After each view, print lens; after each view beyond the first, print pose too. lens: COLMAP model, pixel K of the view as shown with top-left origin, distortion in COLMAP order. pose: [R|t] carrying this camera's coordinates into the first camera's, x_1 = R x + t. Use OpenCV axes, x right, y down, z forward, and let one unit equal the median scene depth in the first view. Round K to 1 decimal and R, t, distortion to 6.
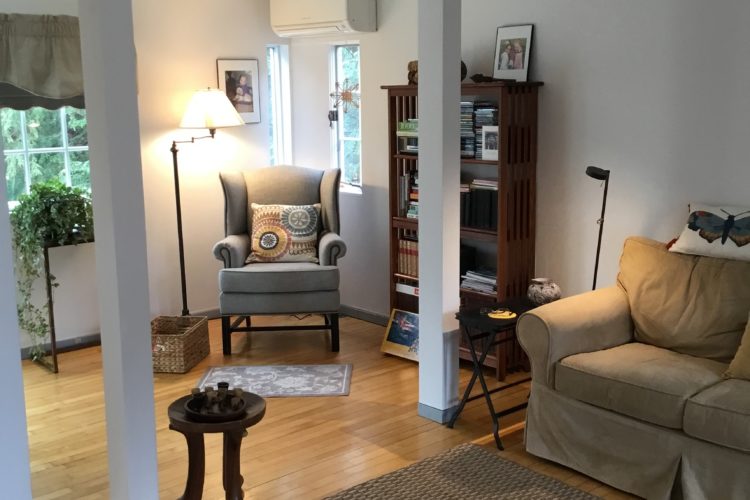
lens RADIAL K [[896.9, 0, 377.0], [0, 896.9, 249.7], [0, 0, 1]] dist [0.056795, 0.000000]
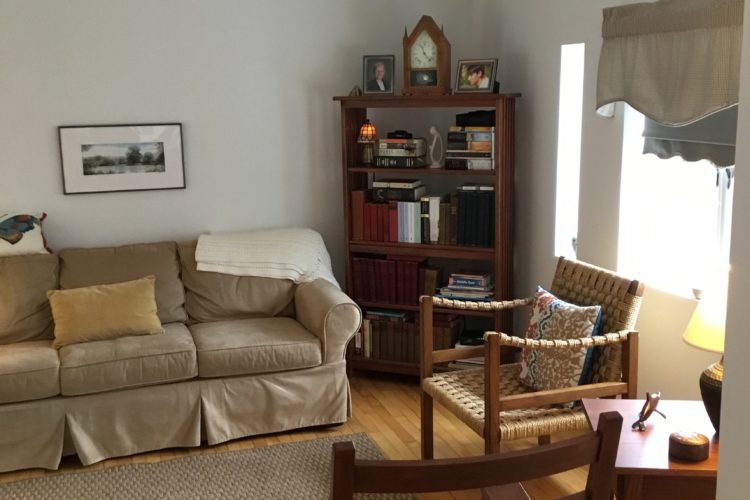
lens RADIAL K [[896.9, 0, 401.6], [0, 896.9, 238.7], [0, 0, 1]] dist [0.056795, 0.000000]
pose [[0.357277, -0.144334, 0.922779, -0.488829], [0.183505, 0.979579, 0.082170, -0.014387], [-0.915794, 0.139977, 0.376466, 0.096901]]
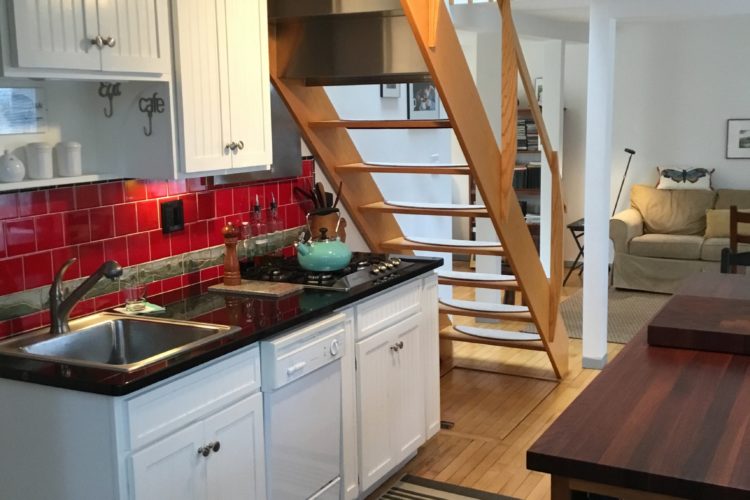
lens RADIAL K [[896.9, 0, 357.0], [0, 896.9, 242.9], [0, 0, 1]] dist [0.056795, 0.000000]
pose [[0.934134, -0.052548, 0.353032, -1.079866], [0.068976, 0.997035, -0.034106, 0.152069], [-0.350193, 0.056210, 0.934989, -0.698408]]
